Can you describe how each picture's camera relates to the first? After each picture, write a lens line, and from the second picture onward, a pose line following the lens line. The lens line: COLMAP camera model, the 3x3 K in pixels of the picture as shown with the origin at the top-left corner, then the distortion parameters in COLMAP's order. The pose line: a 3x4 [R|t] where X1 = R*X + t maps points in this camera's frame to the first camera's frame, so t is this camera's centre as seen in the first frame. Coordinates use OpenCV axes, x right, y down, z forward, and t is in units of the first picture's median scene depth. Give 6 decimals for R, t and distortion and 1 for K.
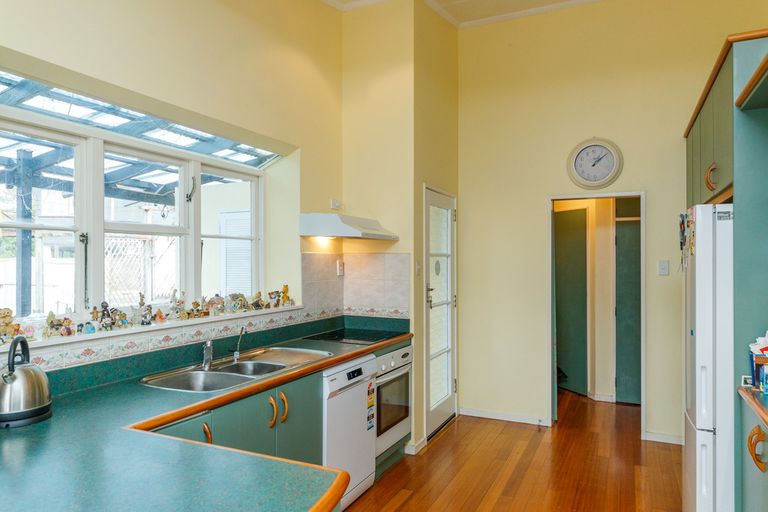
lens RADIAL K [[519.4, 0, 383.6], [0, 519.4, 260.1], [0, 0, 1]] dist [-0.000826, 0.003698]
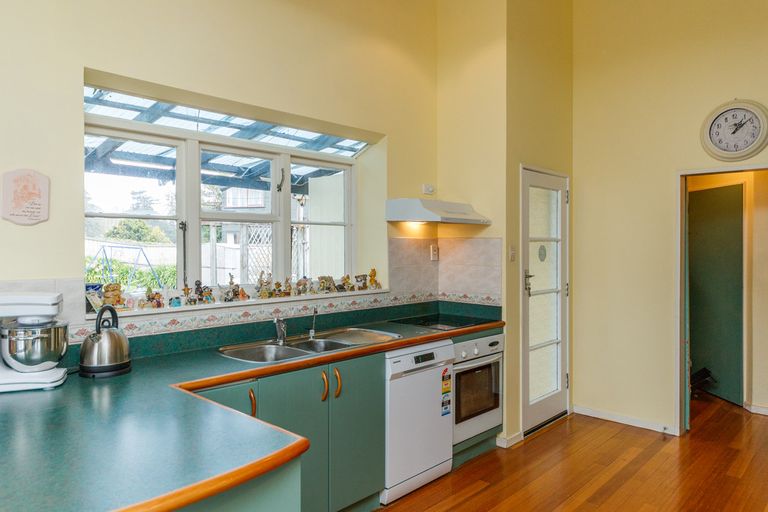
lens RADIAL K [[531.4, 0, 384.5], [0, 531.4, 251.4], [0, 0, 1]] dist [0.000494, 0.003466]
pose [[0.950616, 0.003619, -0.310347, 0.154687], [-0.000557, 0.999950, 0.009955, 0.002242], [0.310367, -0.009291, 0.950571, 0.001319]]
